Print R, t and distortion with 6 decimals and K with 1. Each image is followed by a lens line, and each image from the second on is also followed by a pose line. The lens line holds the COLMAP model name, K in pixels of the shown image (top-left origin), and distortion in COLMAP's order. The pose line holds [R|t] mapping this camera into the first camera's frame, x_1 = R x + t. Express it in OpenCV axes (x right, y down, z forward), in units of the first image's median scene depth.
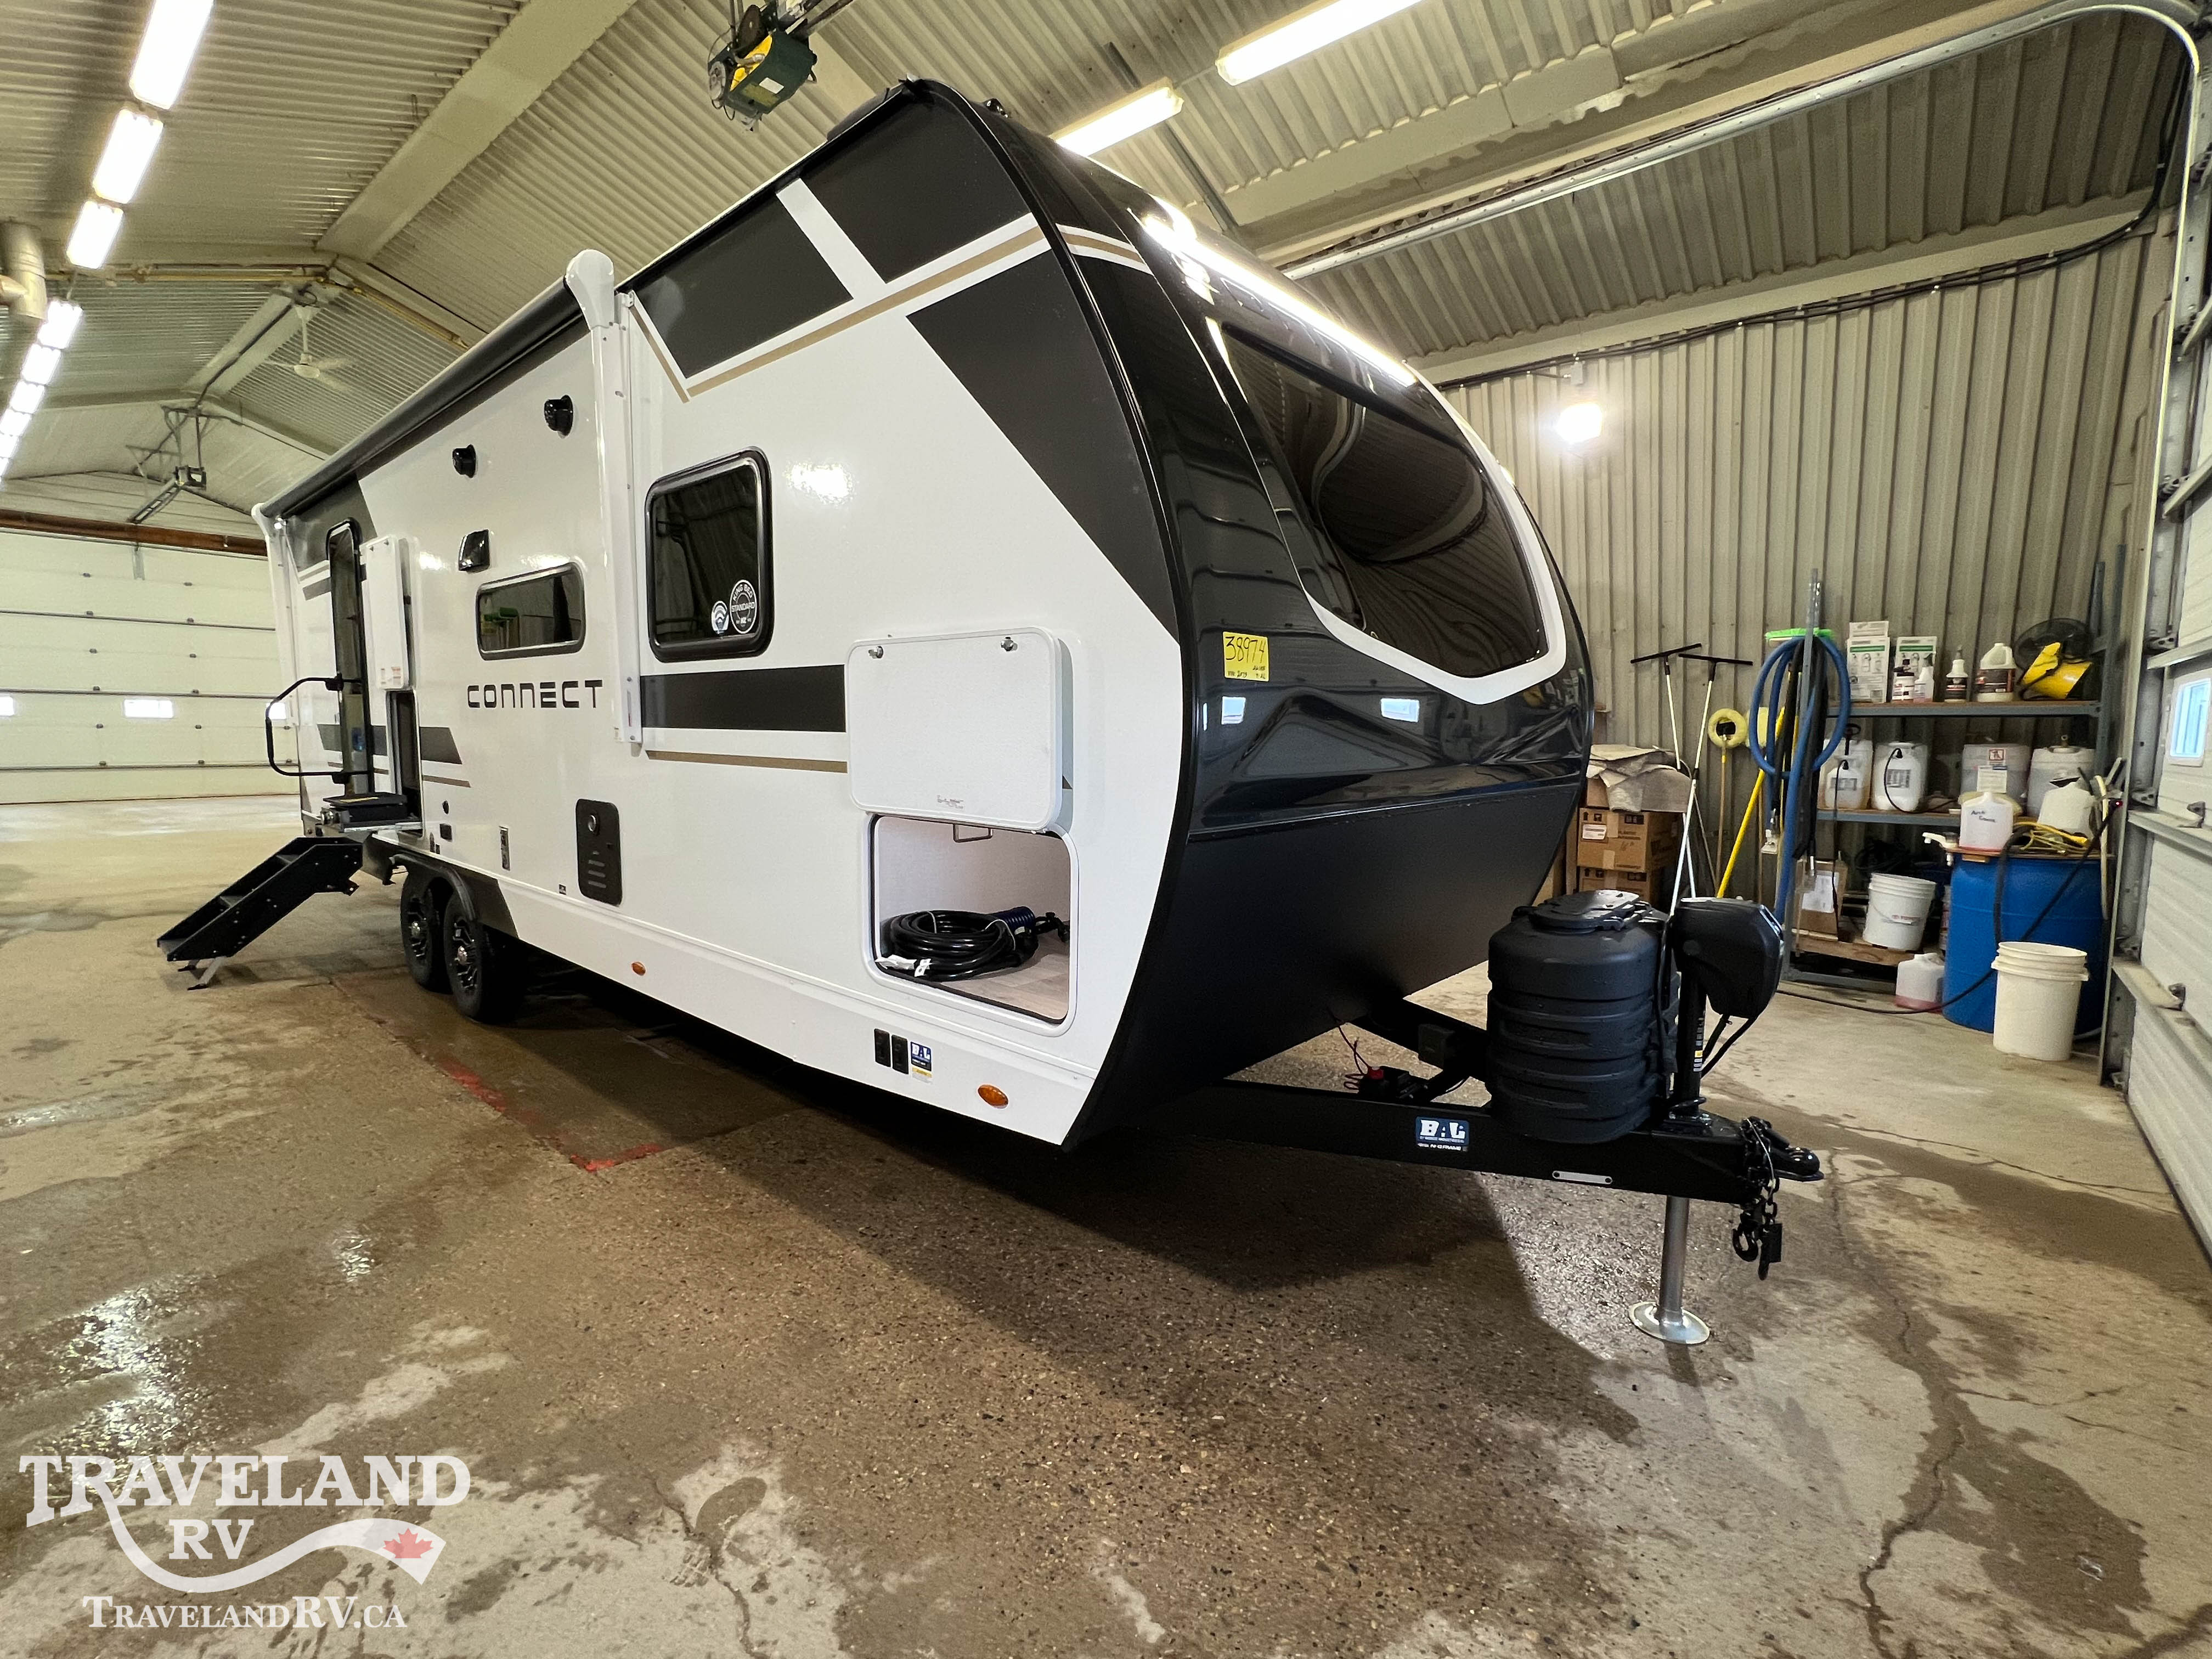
lens RADIAL K [[996.3, 0, 1103.9], [0, 996.3, 828.5], [0, 0, 1]] dist [-0.000866, -0.000006]
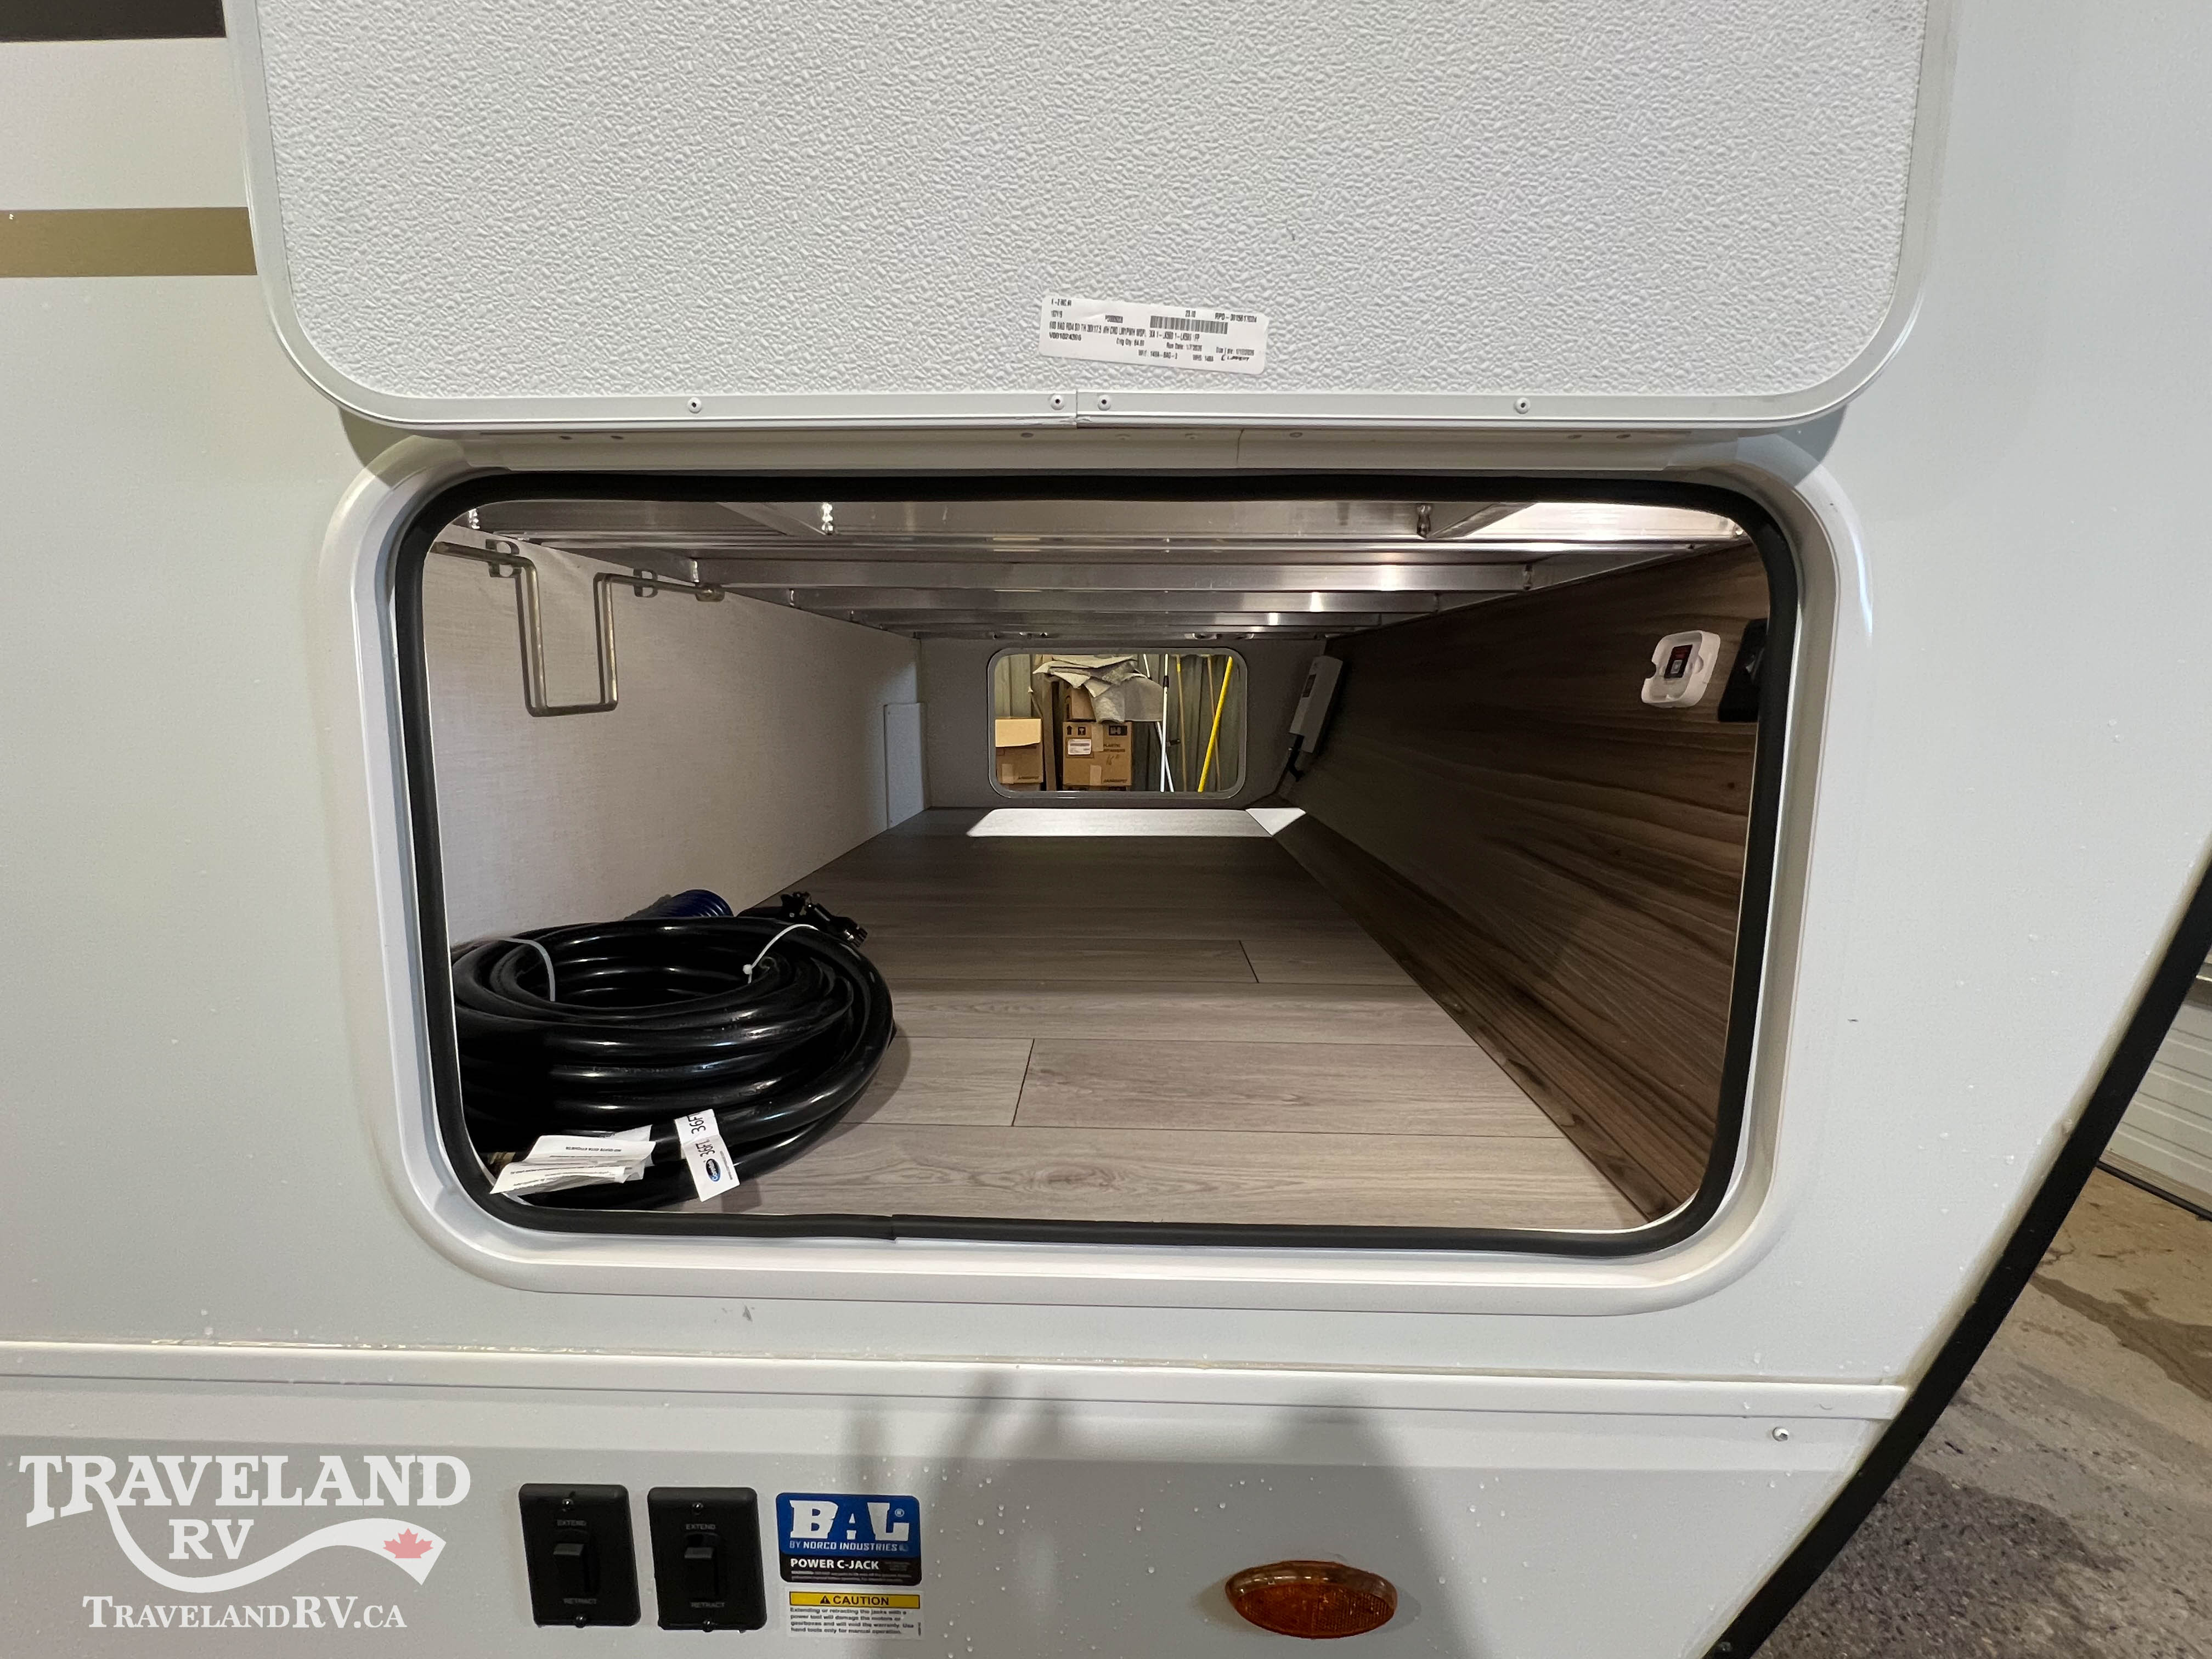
lens RADIAL K [[996.3, 0, 1103.4], [0, 996.3, 831.4], [0, 0, 1]] dist [-0.000866, -0.000006]
pose [[0.760653, -0.099526, 0.641484, -0.098608], [0.070077, 0.994992, 0.071277, 0.017920], [-0.645365, -0.009264, 0.763818, 0.283170]]
